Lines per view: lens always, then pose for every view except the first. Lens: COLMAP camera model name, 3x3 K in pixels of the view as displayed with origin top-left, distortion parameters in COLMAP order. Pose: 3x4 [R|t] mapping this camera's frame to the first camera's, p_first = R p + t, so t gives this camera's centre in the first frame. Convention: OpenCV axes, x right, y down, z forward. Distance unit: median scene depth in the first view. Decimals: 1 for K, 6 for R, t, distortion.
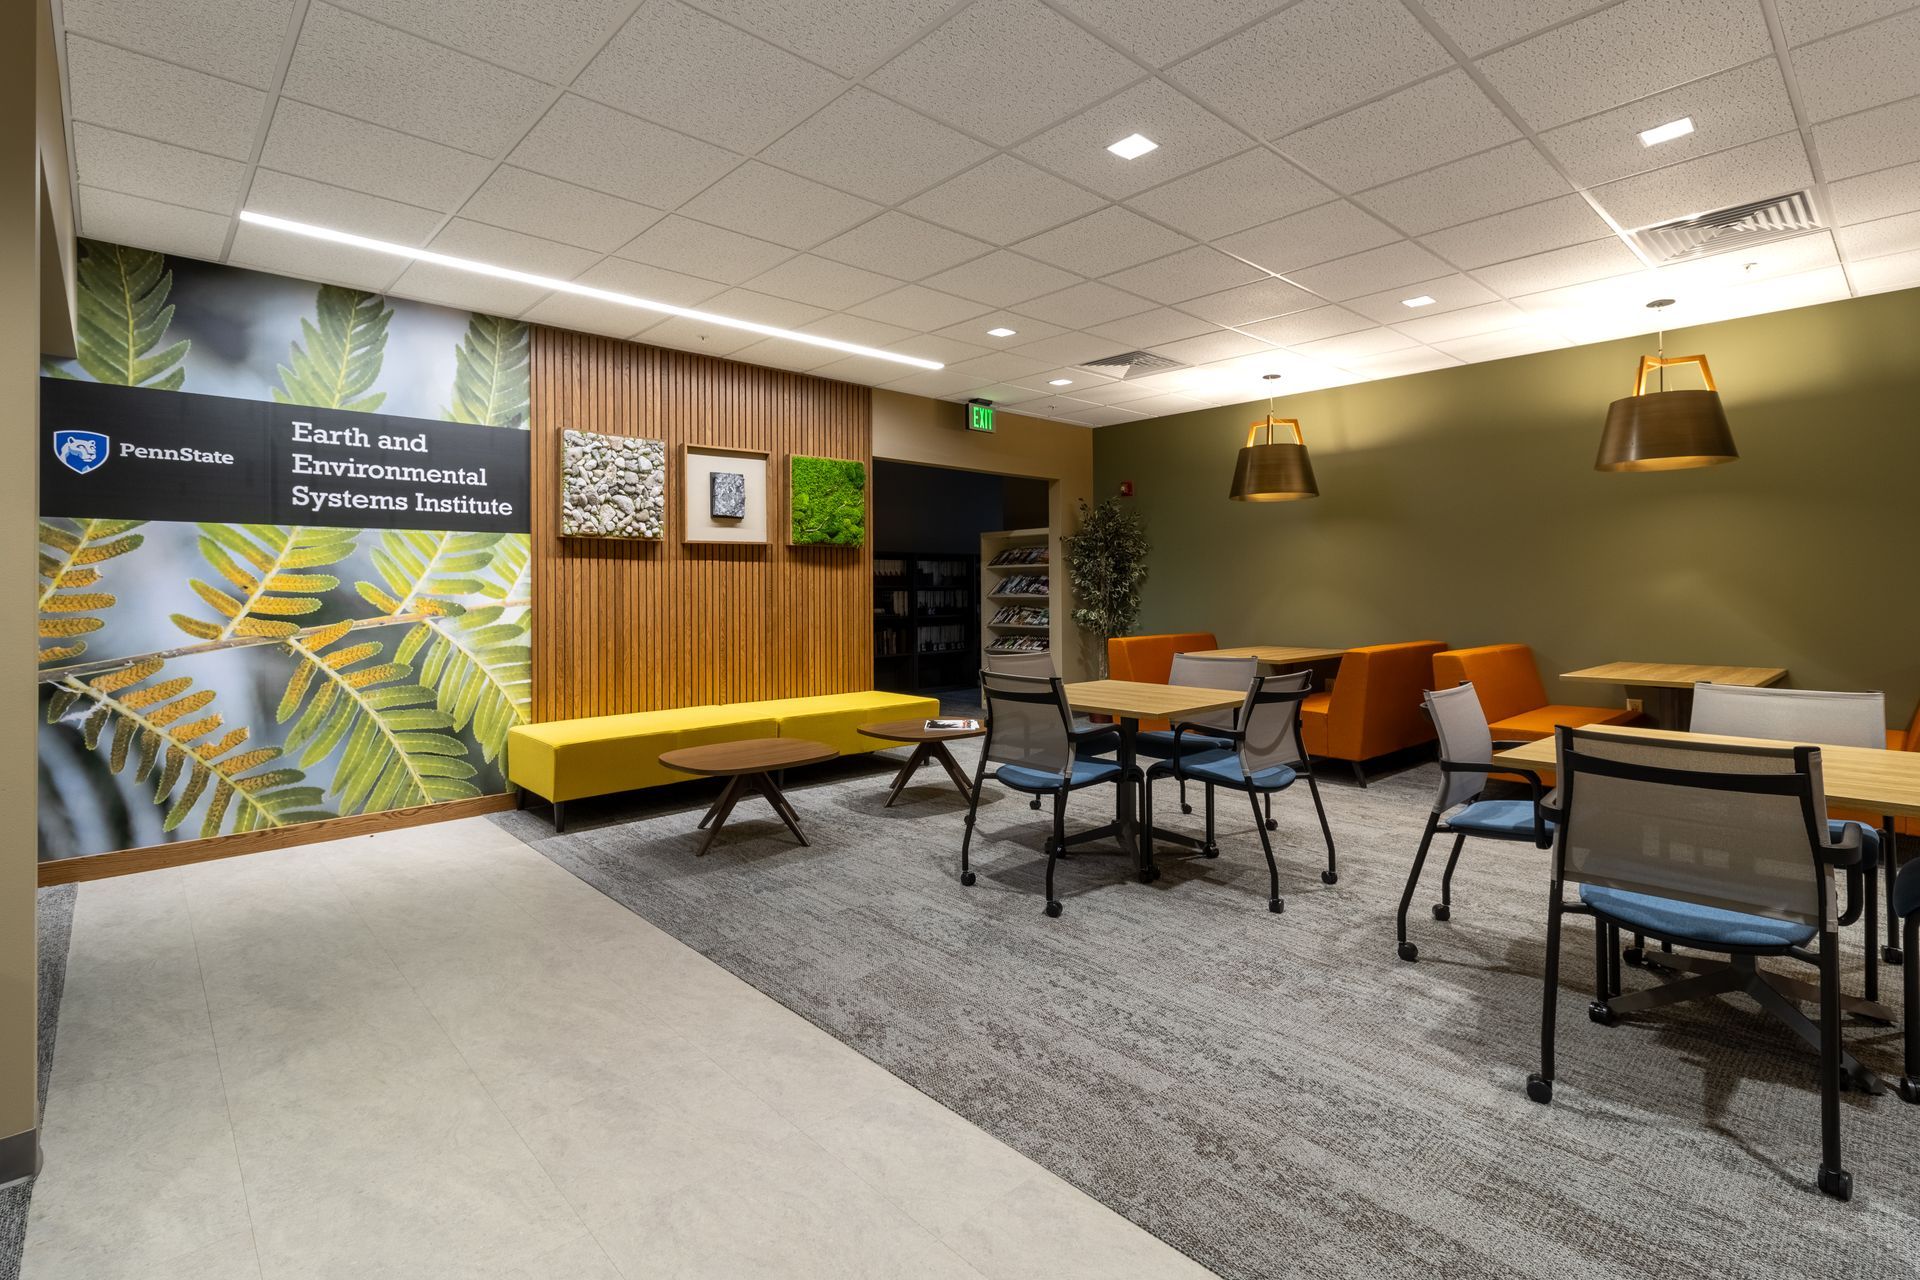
lens RADIAL K [[906.1, 0, 976.4], [0, 906.1, 582.9], [0, 0, 1]] dist [-0.000412, 0.002095]
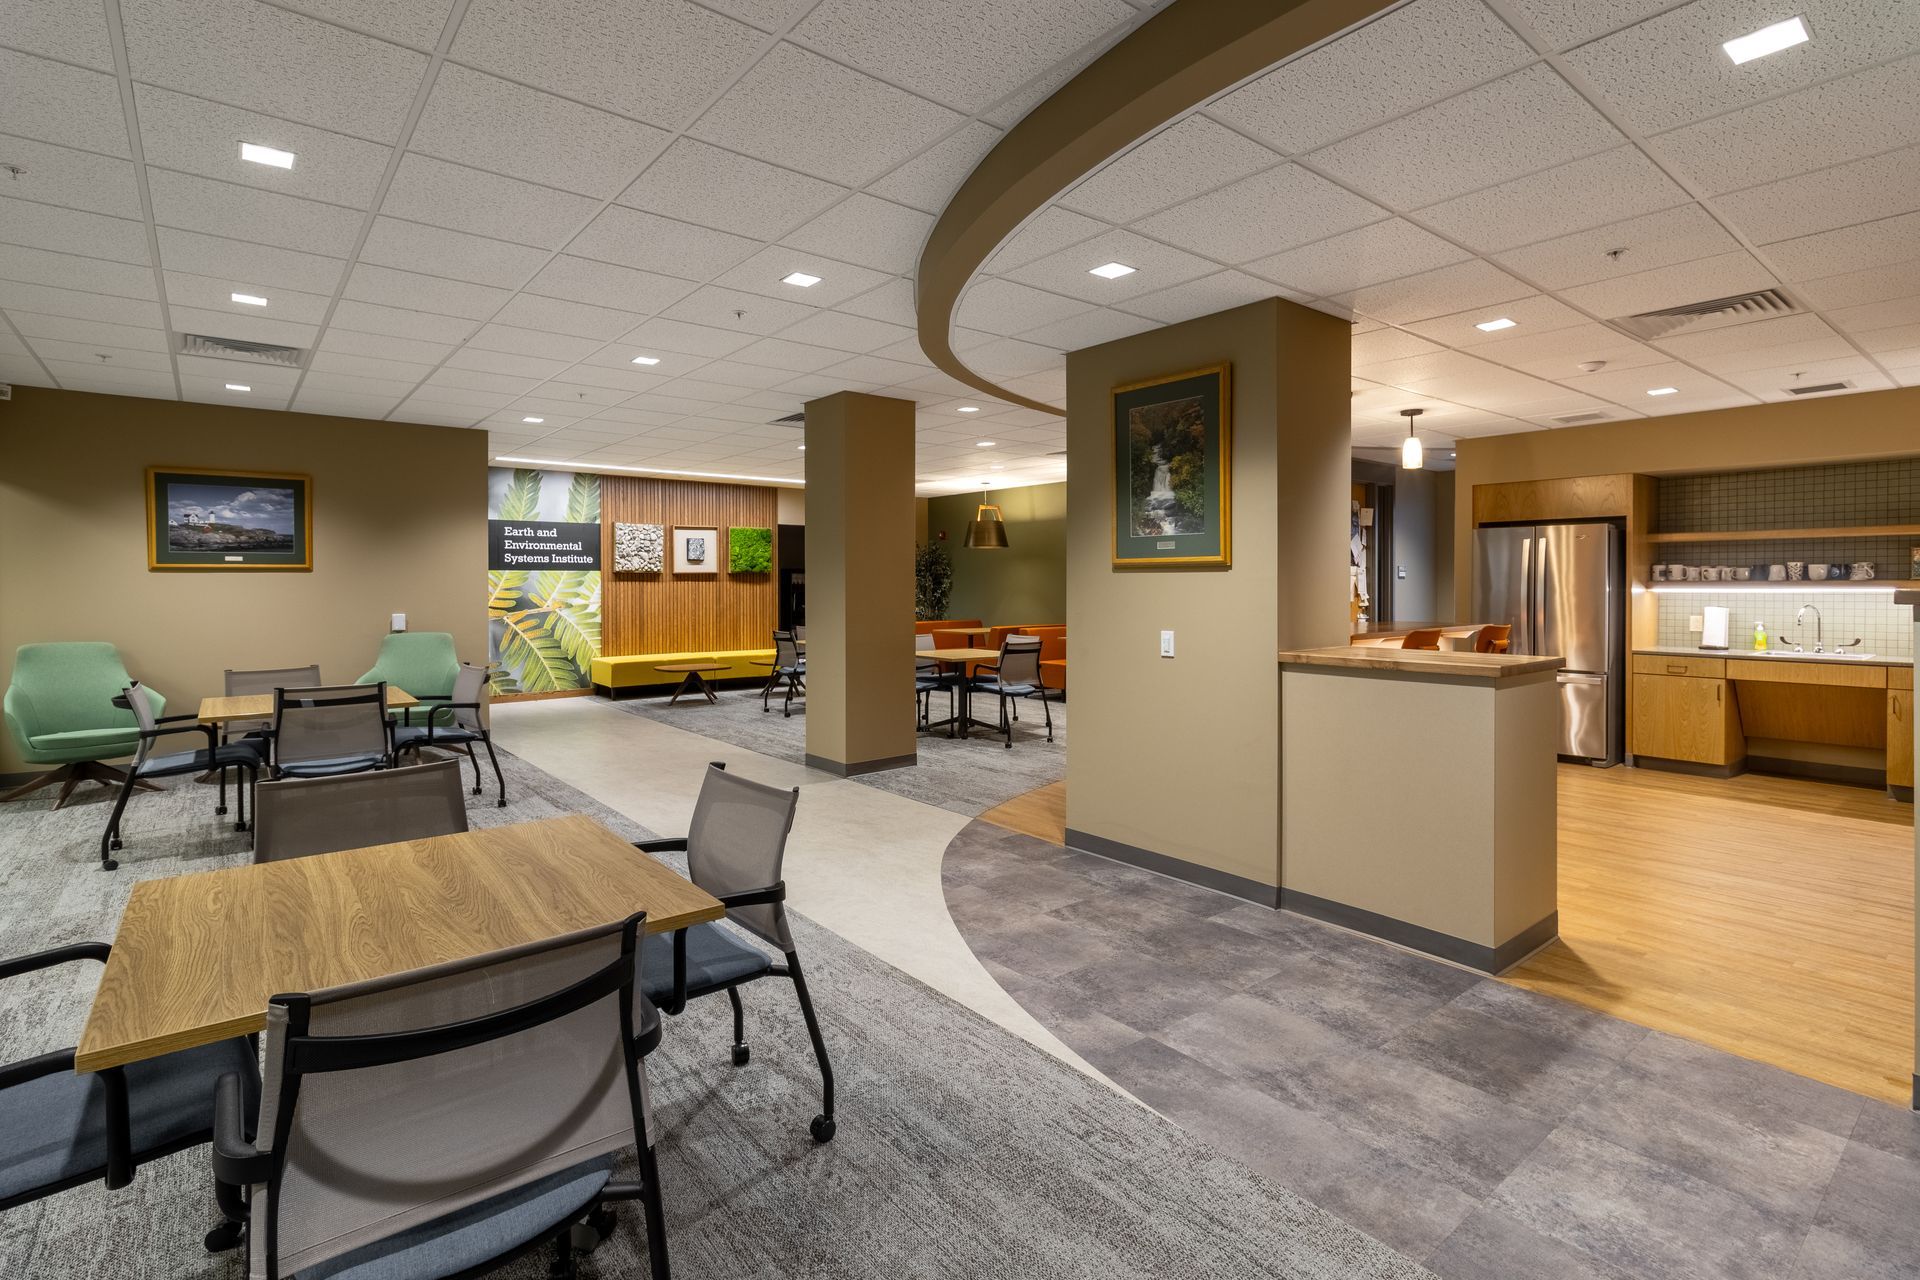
lens RADIAL K [[914.9, 0, 974.0], [0, 914.9, 592.0], [0, 0, 1]] dist [0.002948, 0.000508]
pose [[0.997092, 0.004335, -0.076081, 0.591195], [-0.003097, 0.999861, 0.016378, -0.043497], [0.076141, -0.016095, 0.996967, -1.168497]]
